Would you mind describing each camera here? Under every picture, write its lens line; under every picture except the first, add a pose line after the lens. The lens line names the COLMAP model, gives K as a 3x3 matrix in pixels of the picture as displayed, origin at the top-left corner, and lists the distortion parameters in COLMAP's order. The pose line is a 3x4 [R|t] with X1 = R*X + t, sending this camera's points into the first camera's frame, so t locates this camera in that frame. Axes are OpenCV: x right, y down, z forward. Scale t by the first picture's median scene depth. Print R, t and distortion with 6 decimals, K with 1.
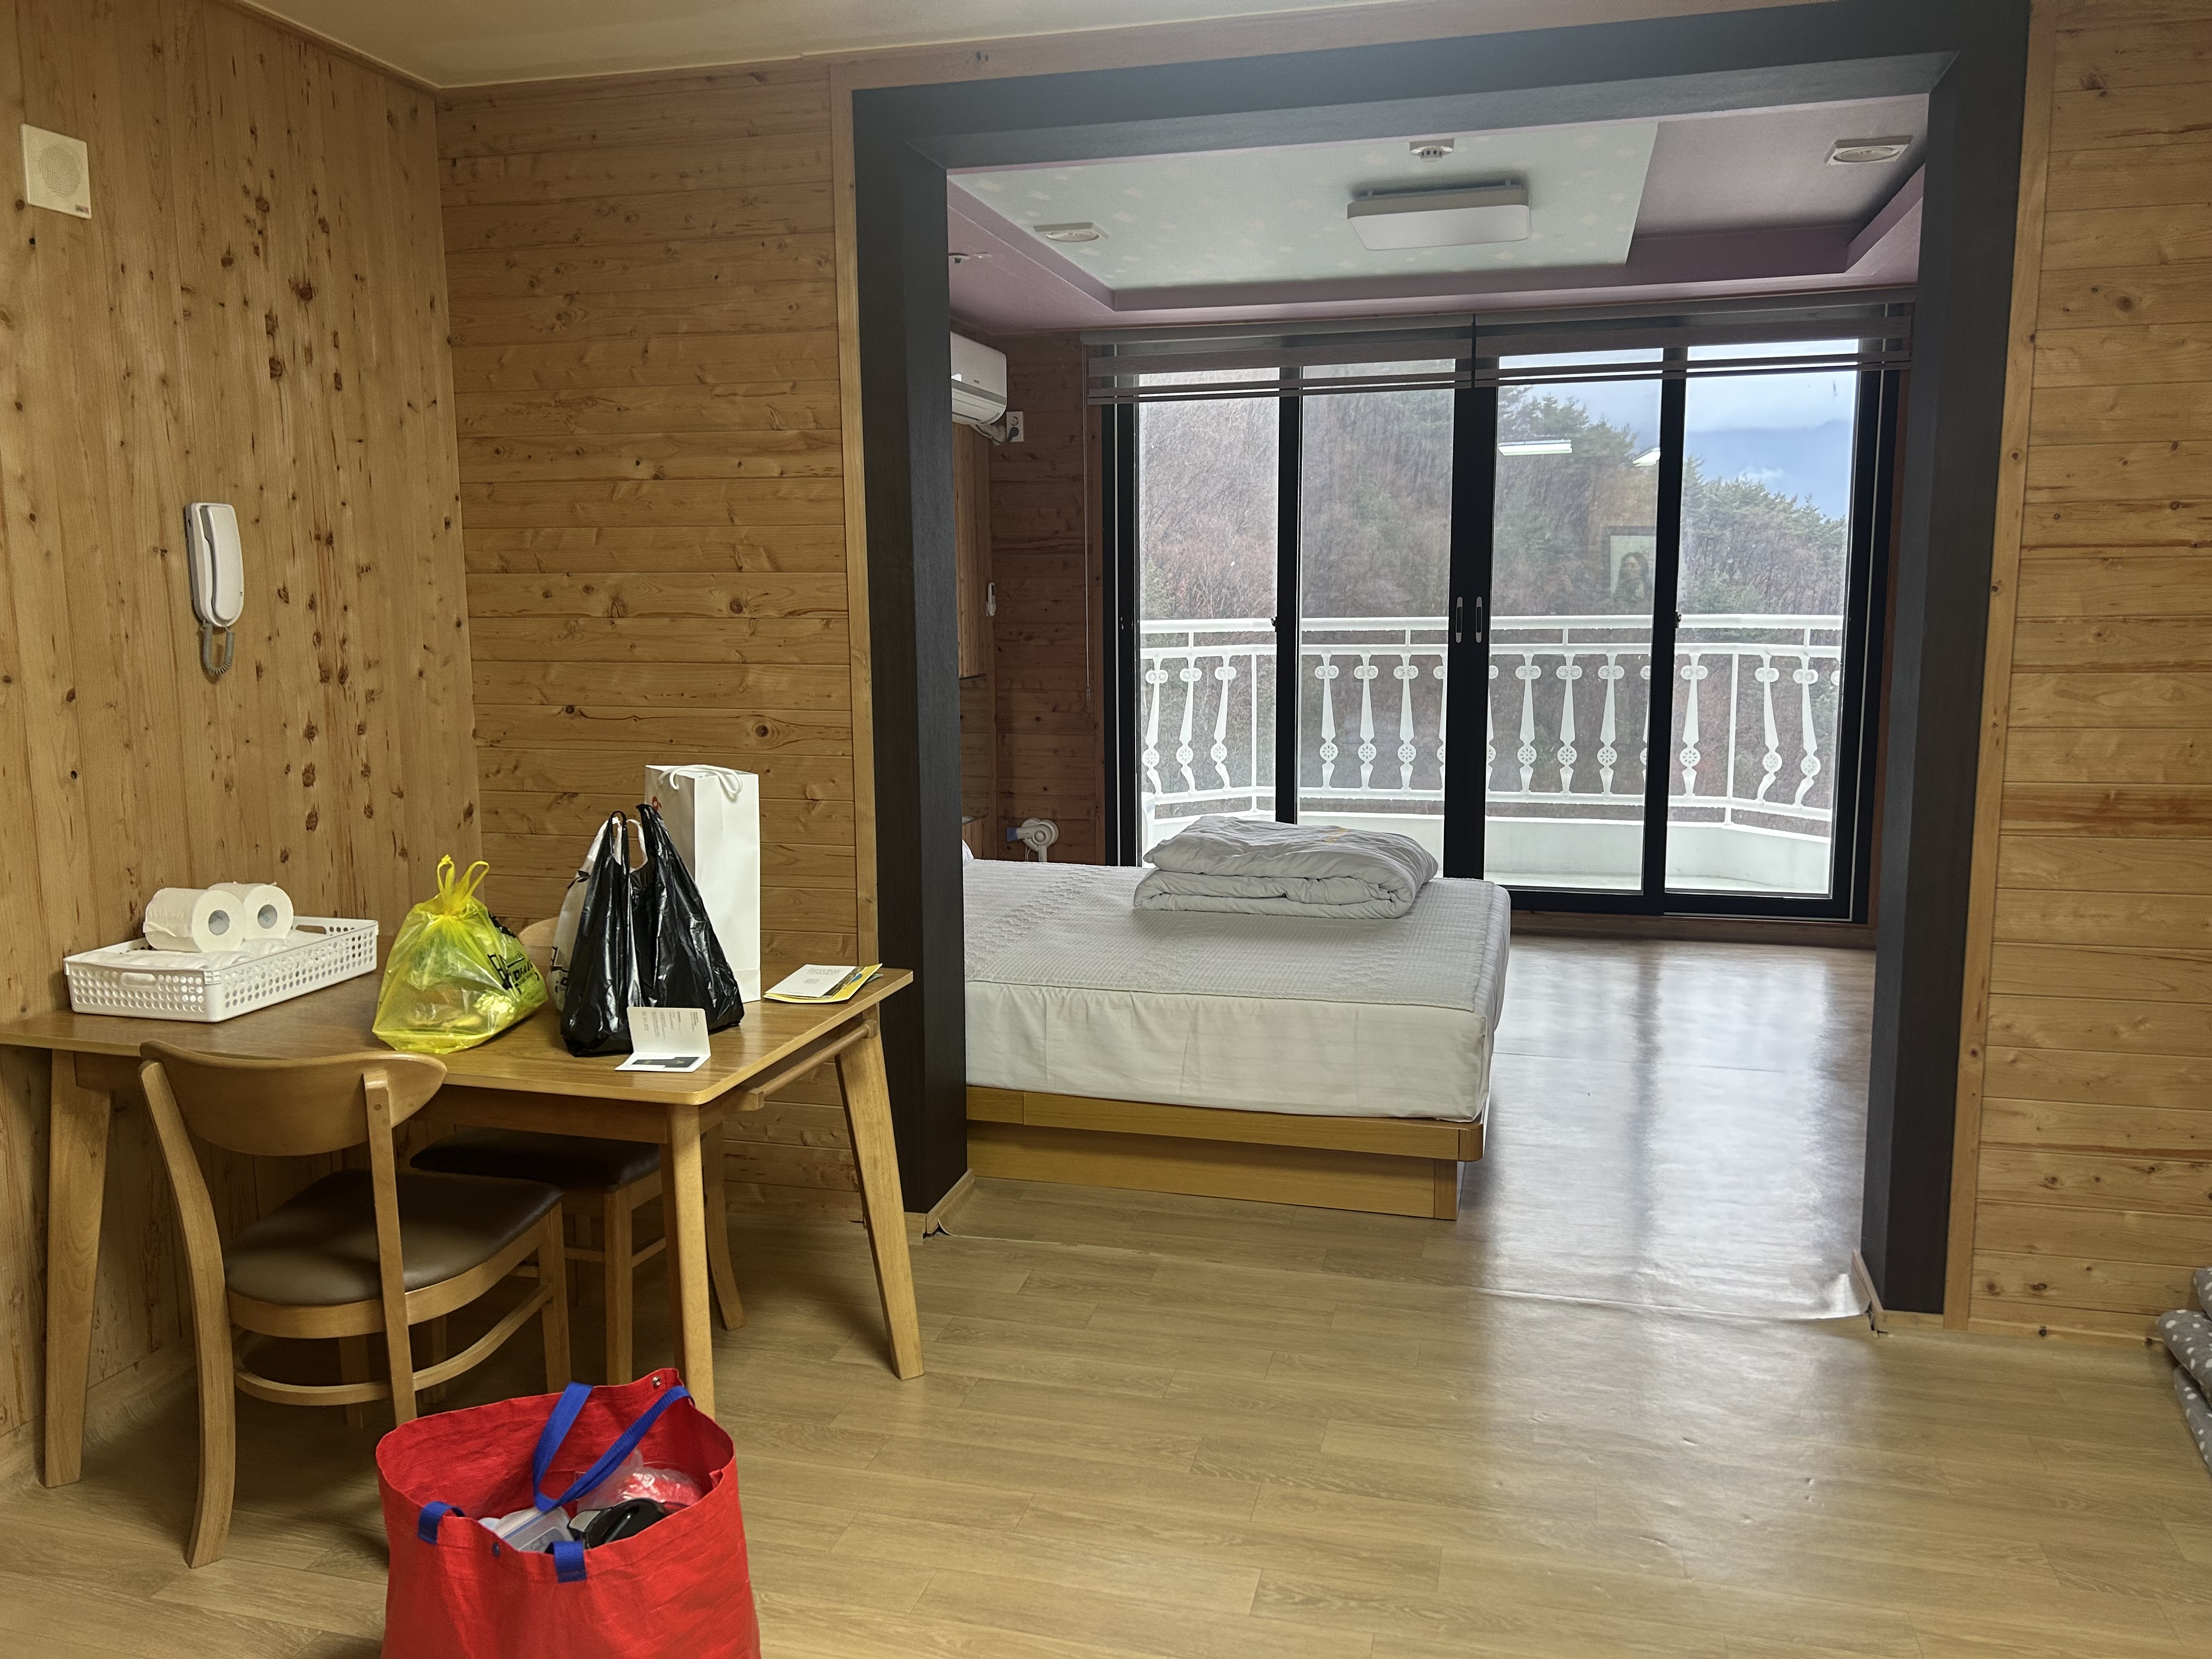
lens RADIAL K [[1671.4, 0, 1104.2], [0, 1671.4, 841.5], [0, 0, 1]] dist [0.059075, -0.062299]
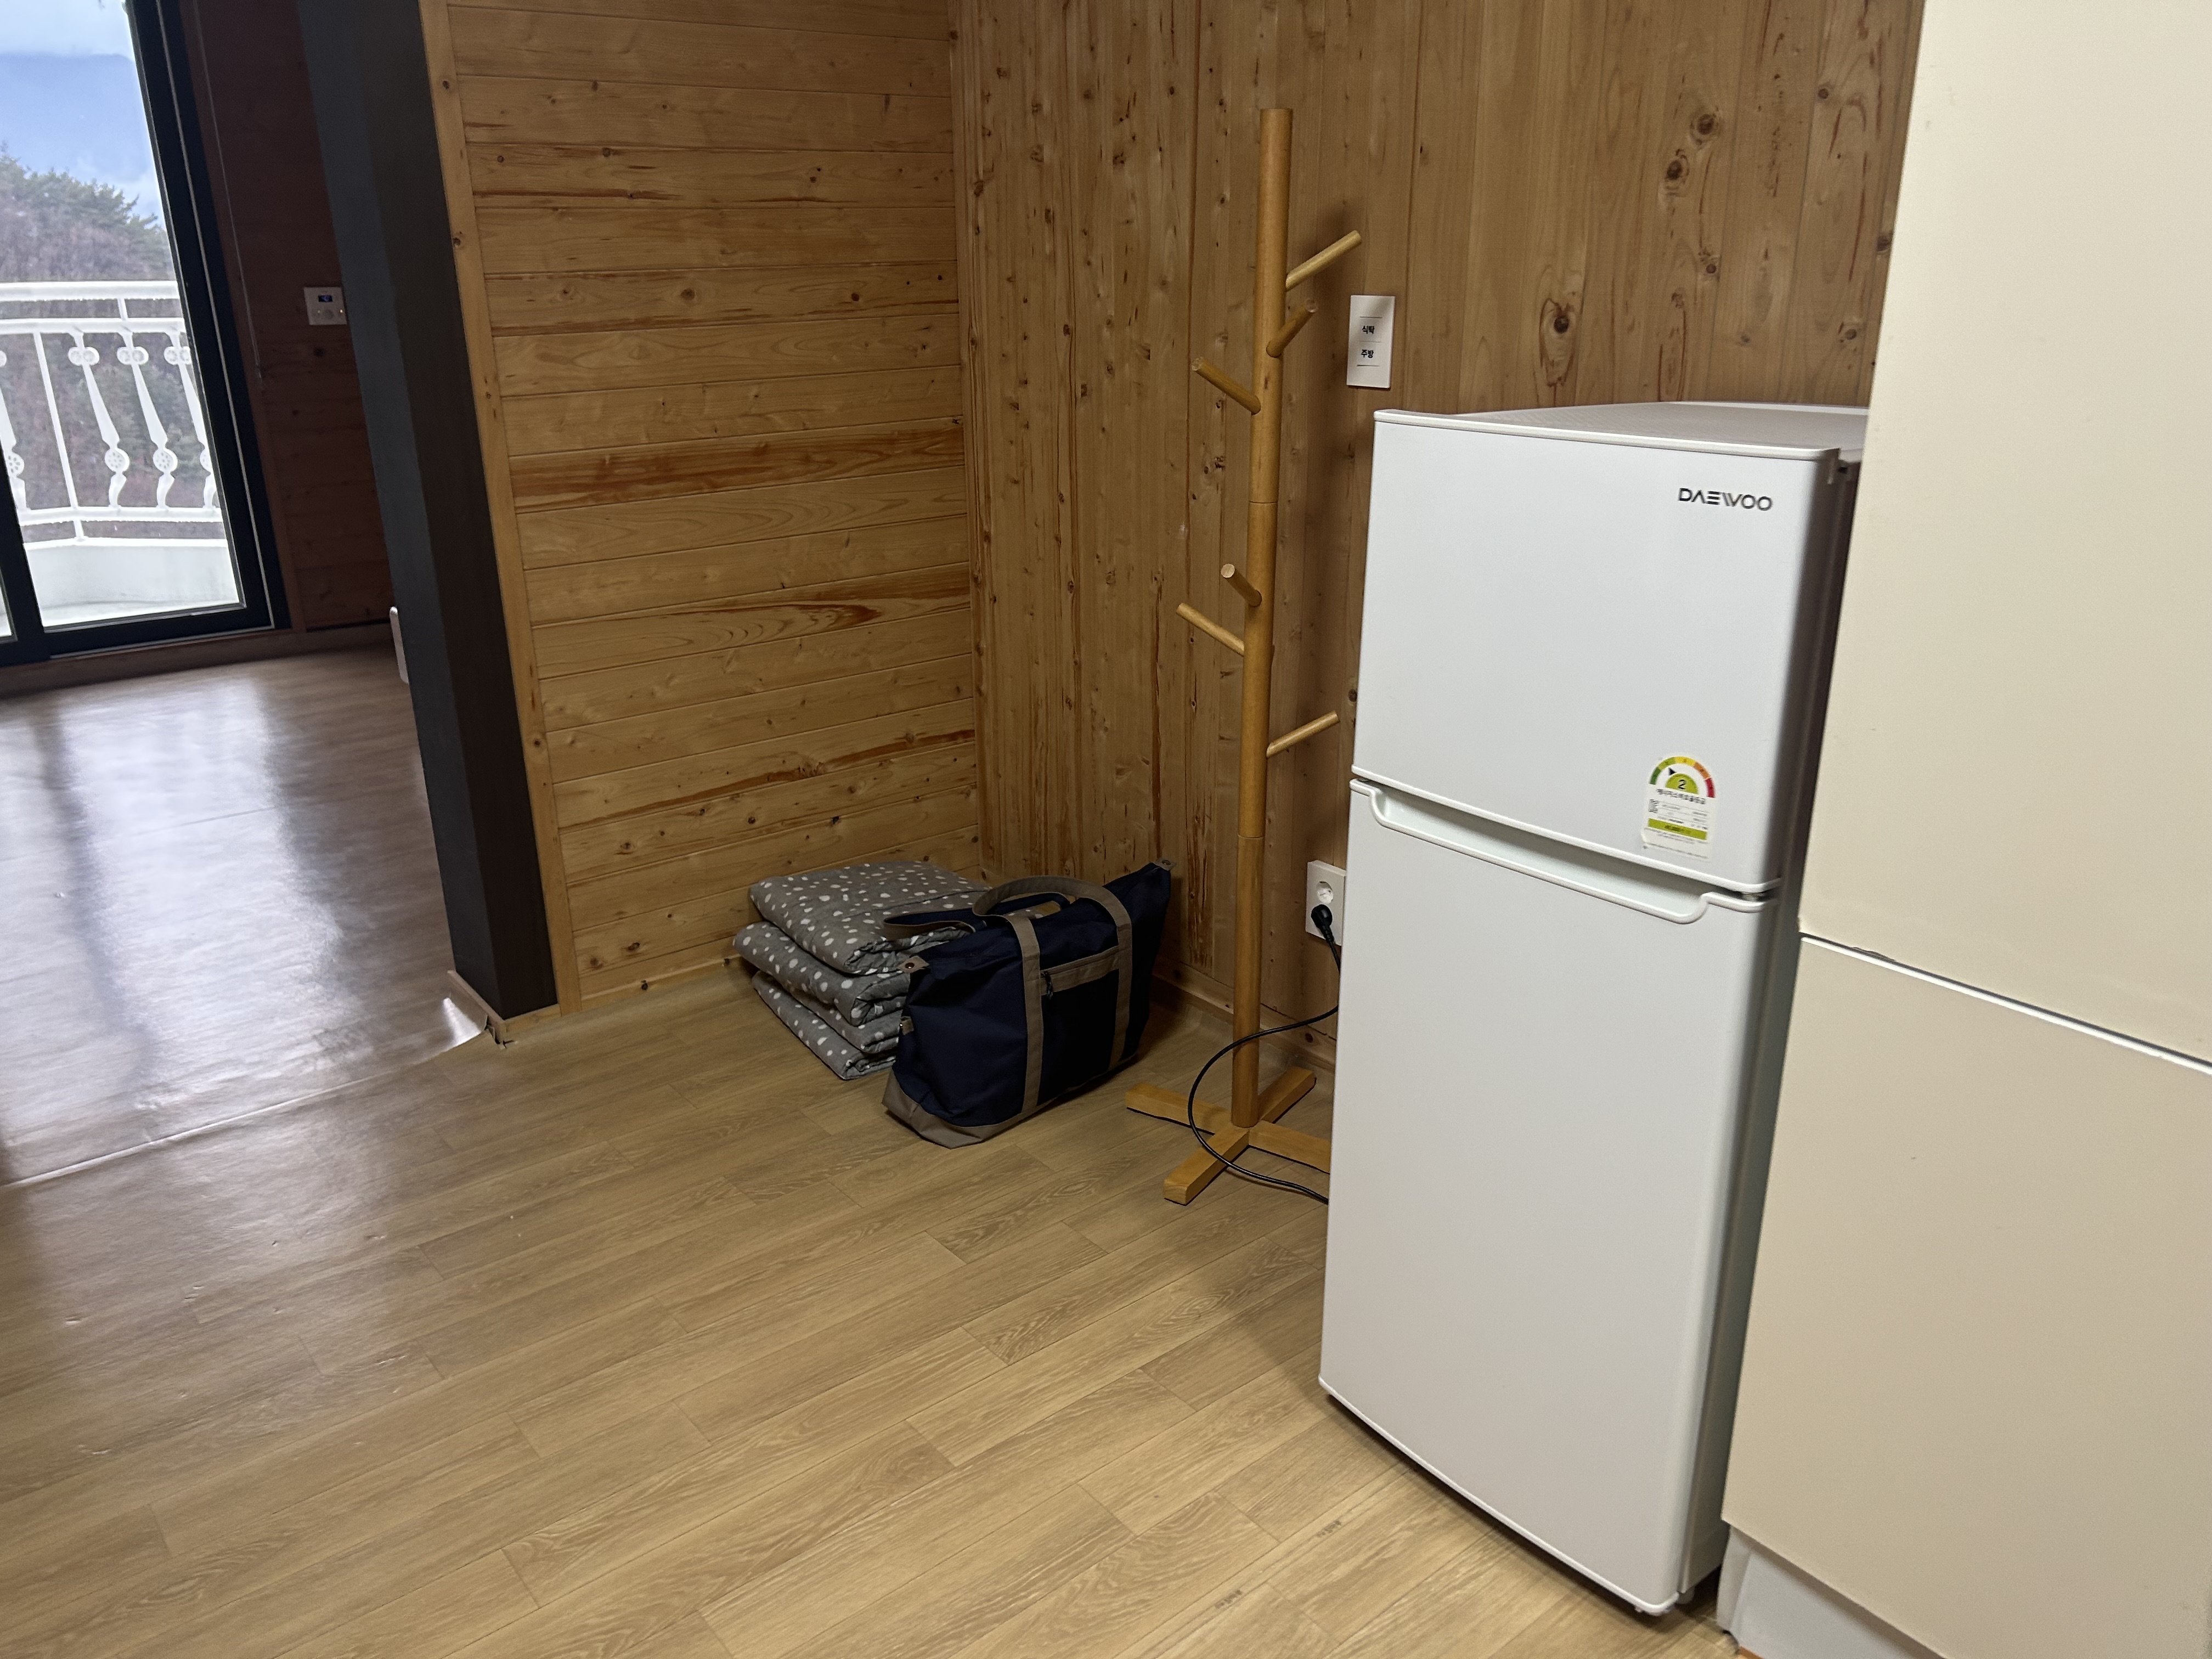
lens RADIAL K [[1671.4, 0, 1108.0], [0, 1671.4, 849.0], [0, 0, 1]] dist [0.059075, -0.062299]
pose [[0.589228, -0.277280, 0.758898, -0.047351], [0.130073, 0.959571, 0.249608, -0.016326], [-0.797428, -0.048364, 0.601473, 0.150617]]
